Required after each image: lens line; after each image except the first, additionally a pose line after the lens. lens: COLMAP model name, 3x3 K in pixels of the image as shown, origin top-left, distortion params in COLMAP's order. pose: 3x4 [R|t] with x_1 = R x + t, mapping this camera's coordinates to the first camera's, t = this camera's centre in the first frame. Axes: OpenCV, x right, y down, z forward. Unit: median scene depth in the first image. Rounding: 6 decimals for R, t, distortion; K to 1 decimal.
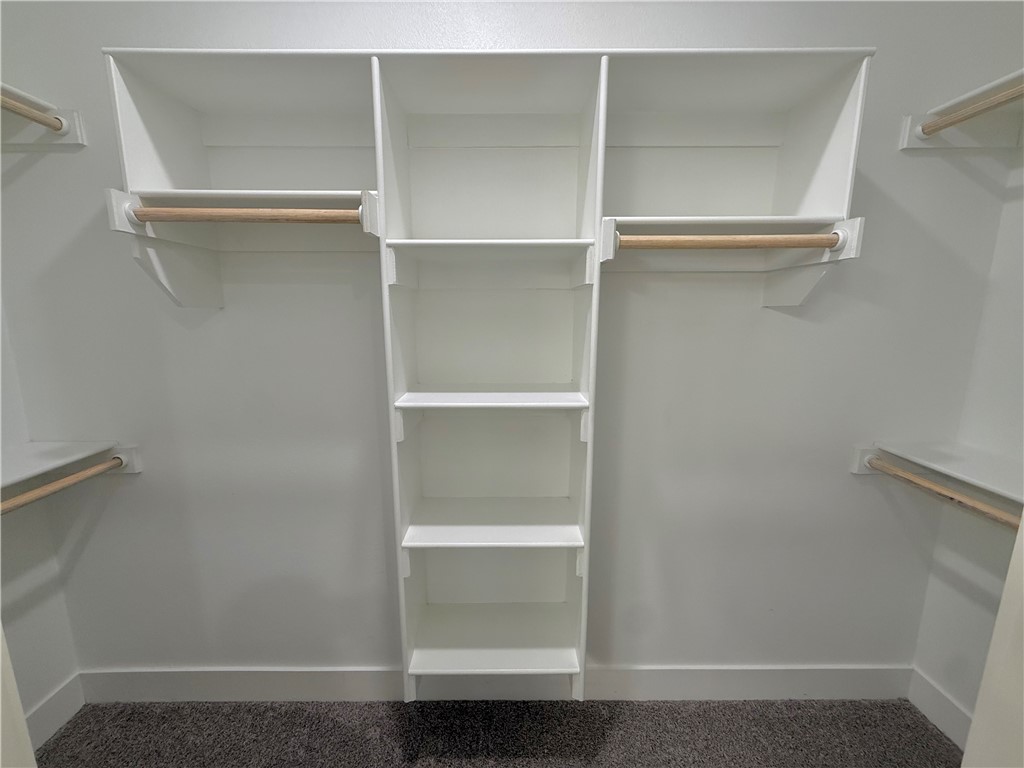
lens RADIAL K [[405.1, 0, 505.0], [0, 405.1, 376.6], [0, 0, 1]] dist [-0.000261, 0.000003]
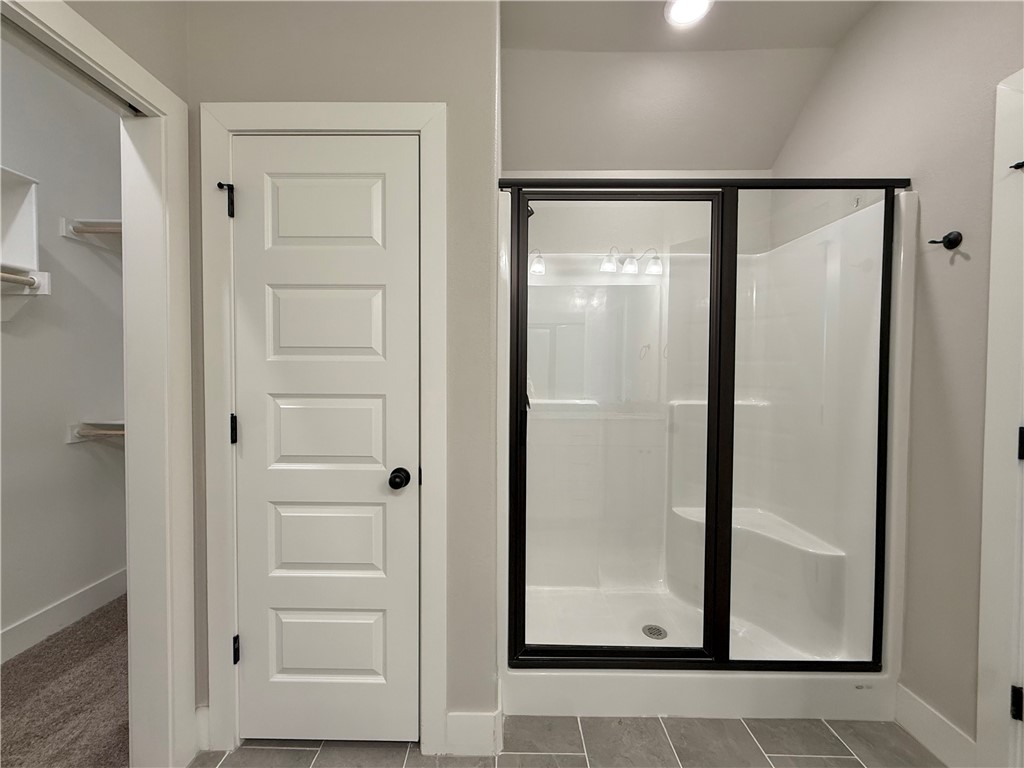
lens RADIAL K [[405.1, 0, 502.2], [0, 405.1, 380.8], [0, 0, 1]] dist [-0.000261, 0.000003]
pose [[-0.005321, -0.024946, 0.999675, -0.763980], [0.164819, 0.985995, 0.025482, 0.298334], [-0.986309, 0.164901, -0.001135, -0.735028]]
